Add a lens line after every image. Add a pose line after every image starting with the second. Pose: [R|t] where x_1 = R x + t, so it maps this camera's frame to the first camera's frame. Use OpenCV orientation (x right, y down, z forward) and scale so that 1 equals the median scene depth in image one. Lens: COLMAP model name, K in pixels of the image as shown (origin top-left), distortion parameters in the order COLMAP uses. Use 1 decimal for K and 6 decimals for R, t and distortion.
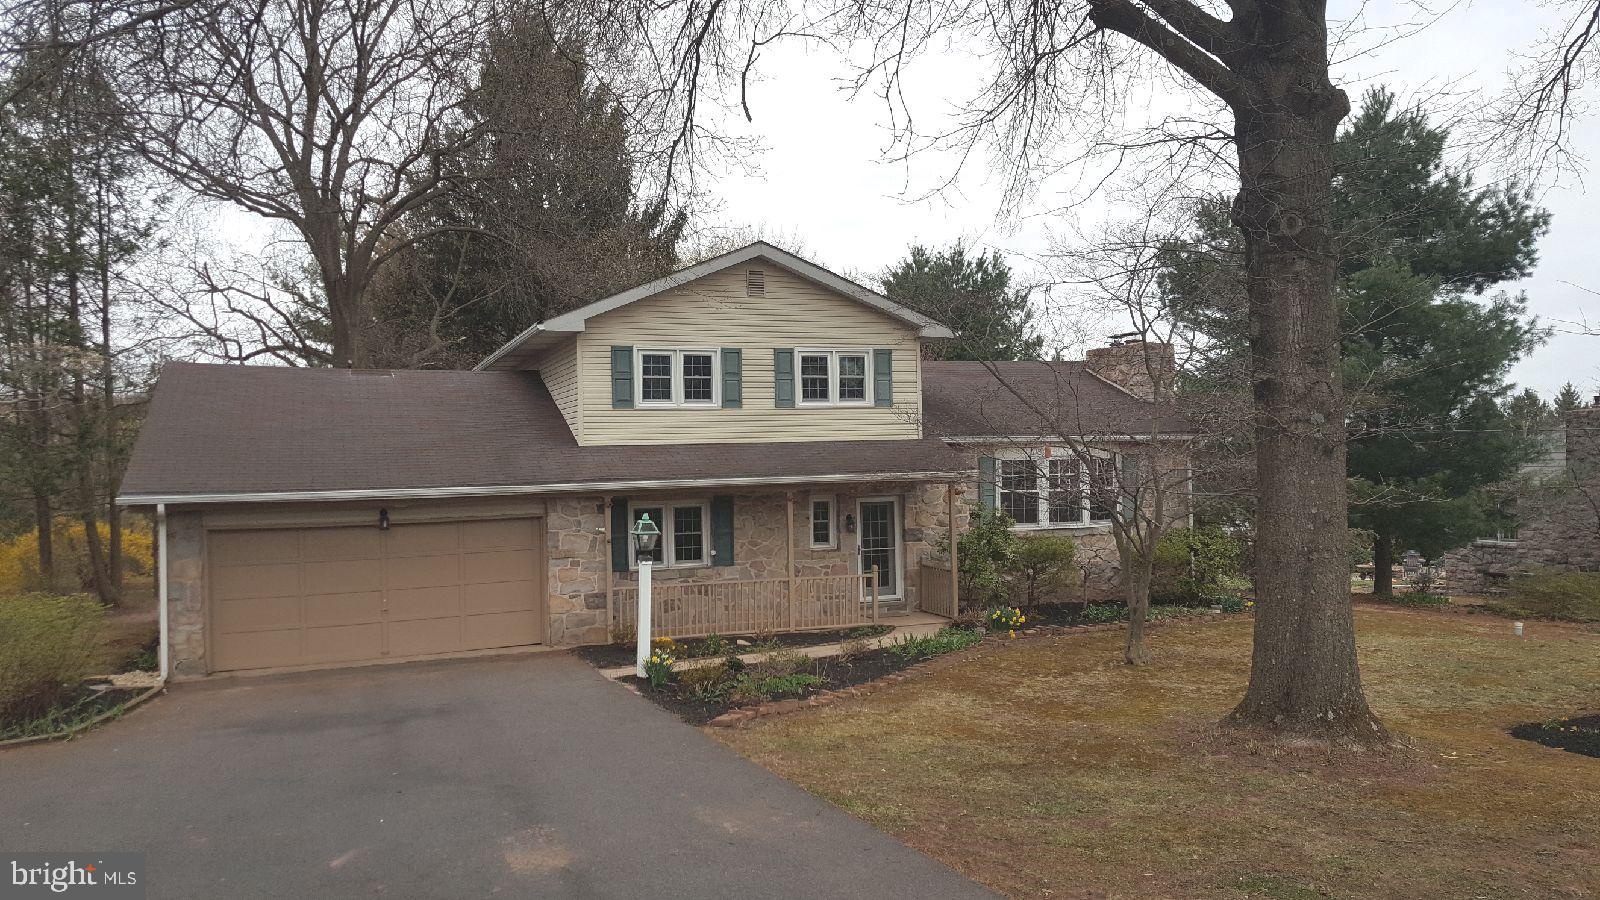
lens RADIAL K [[1178.0, 0, 810.1], [0, 1178.0, 468.1], [0, 0, 1]] dist [0.158678, -0.253145]
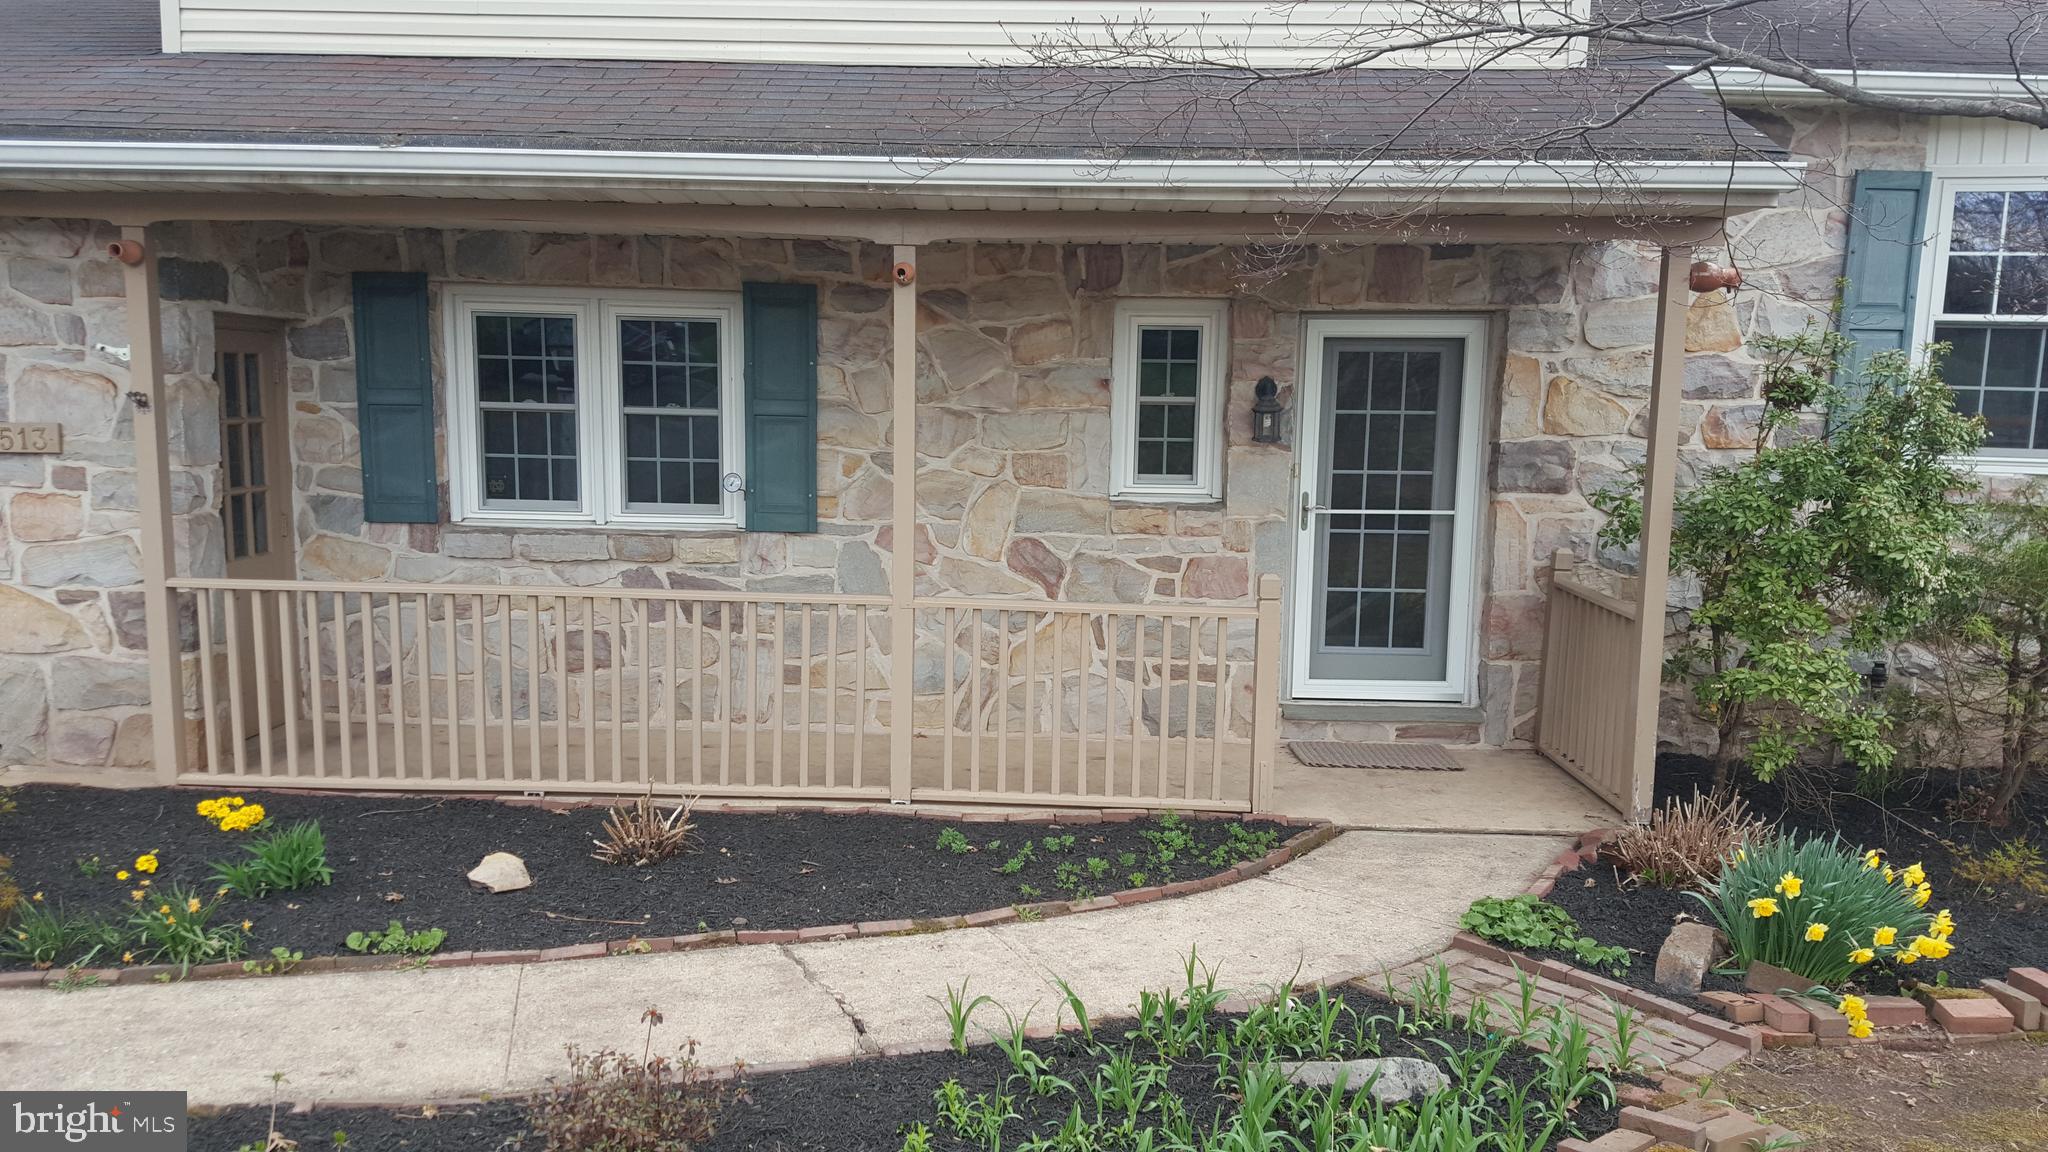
lens RADIAL K [[1534.3, 0, 1023.9], [0, 1534.3, 608.7], [0, 0, 1]] dist [0.164854, -0.254787]
pose [[0.919007, 0.091541, -0.383467, 0.129037], [-0.038709, 0.988921, 0.143304, 0.045361], [0.392337, -0.116853, 0.912369, 0.680937]]
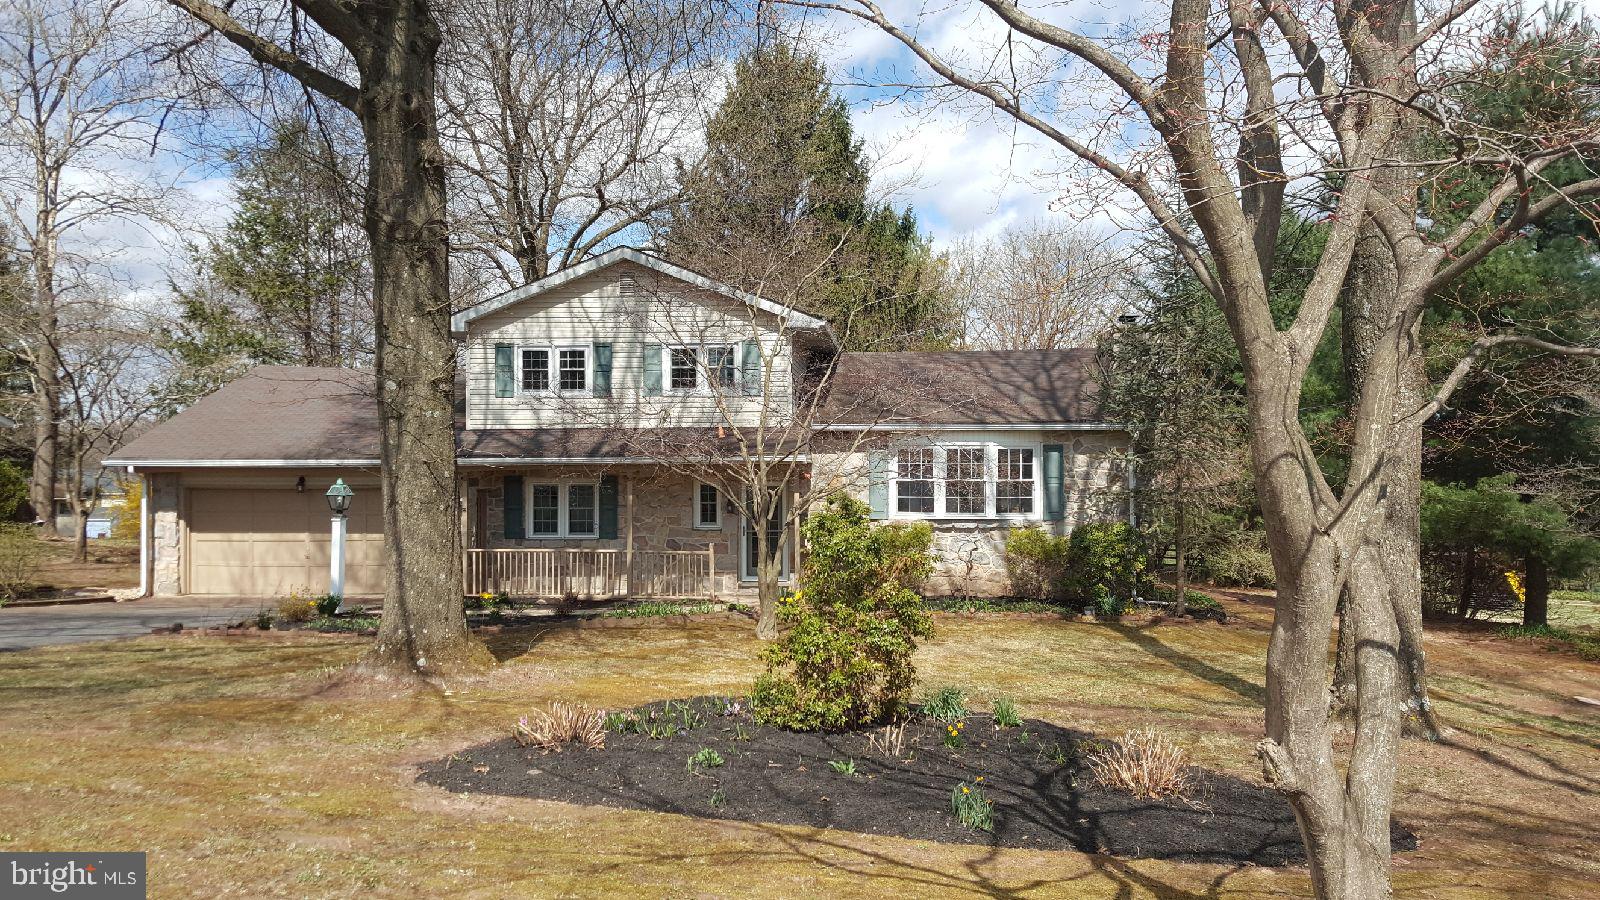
lens RADIAL K [[1198.6, 0, 799.9], [0, 1198.6, 475.5], [0, 0, 1]] dist [0.164854, -0.254787]
pose [[0.887386, 0.017920, -0.460679, 0.612806], [-0.019619, 0.999807, 0.001100, 0.018400], [0.460609, 0.008062, 0.887566, 0.074730]]
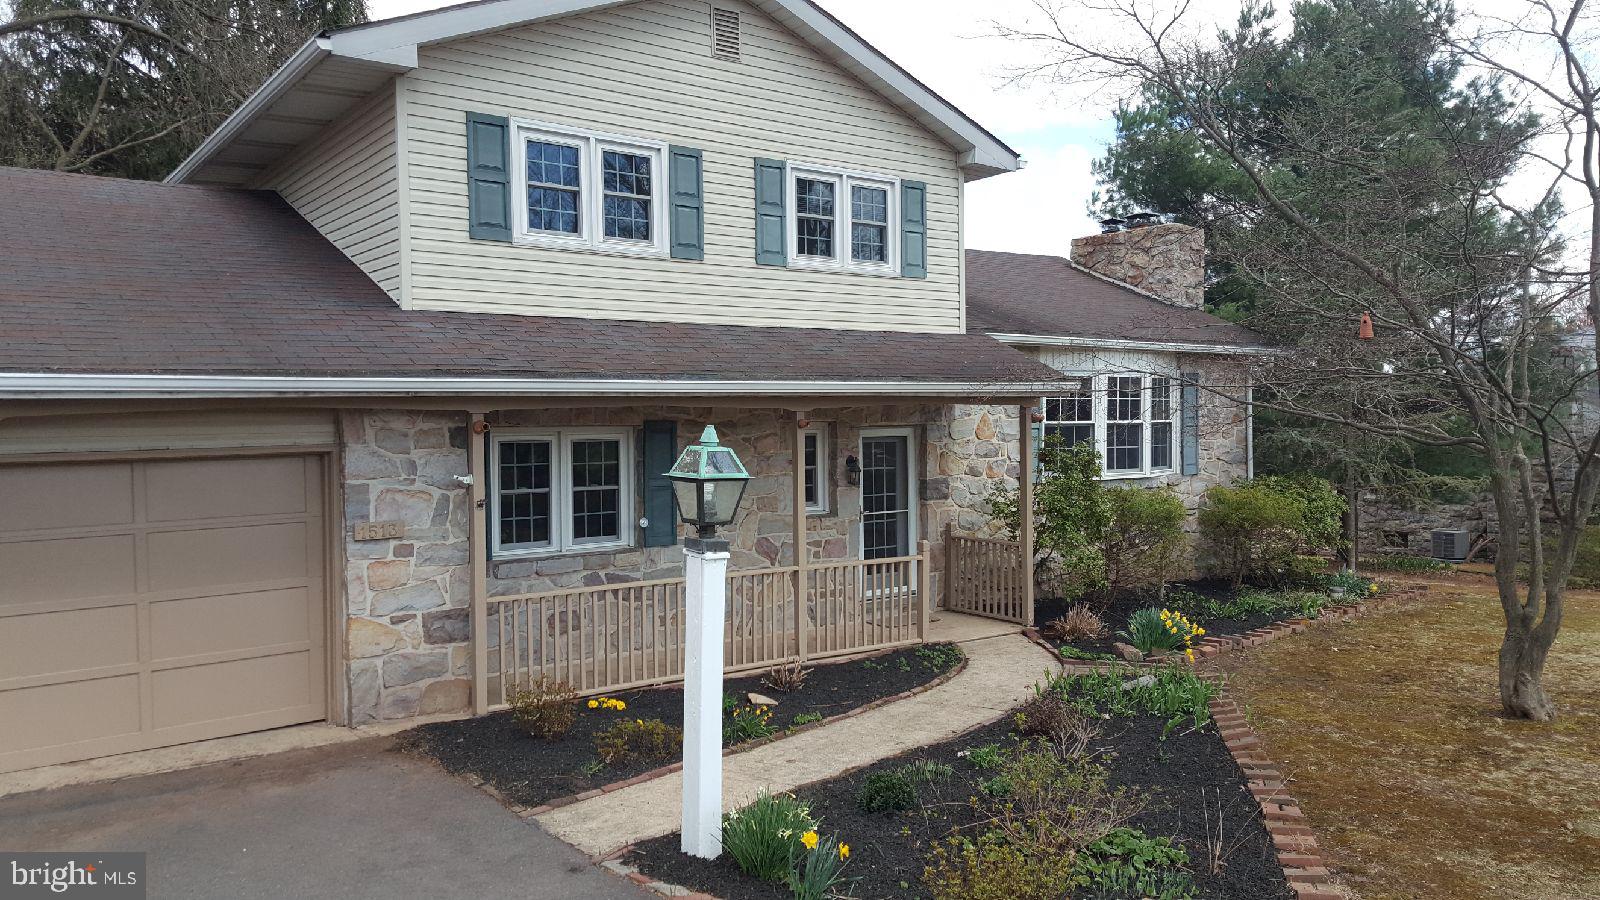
lens RADIAL K [[1180.3, 0, 821.0], [0, 1180.3, 446.3], [0, 0, 1]] dist [0.168452, -0.243148]
pose [[0.964968, 0.003286, 0.262346, -0.147257], [-0.006777, 0.999900, 0.012404, 0.028371], [-0.262279, -0.013748, 0.964894, 0.441442]]
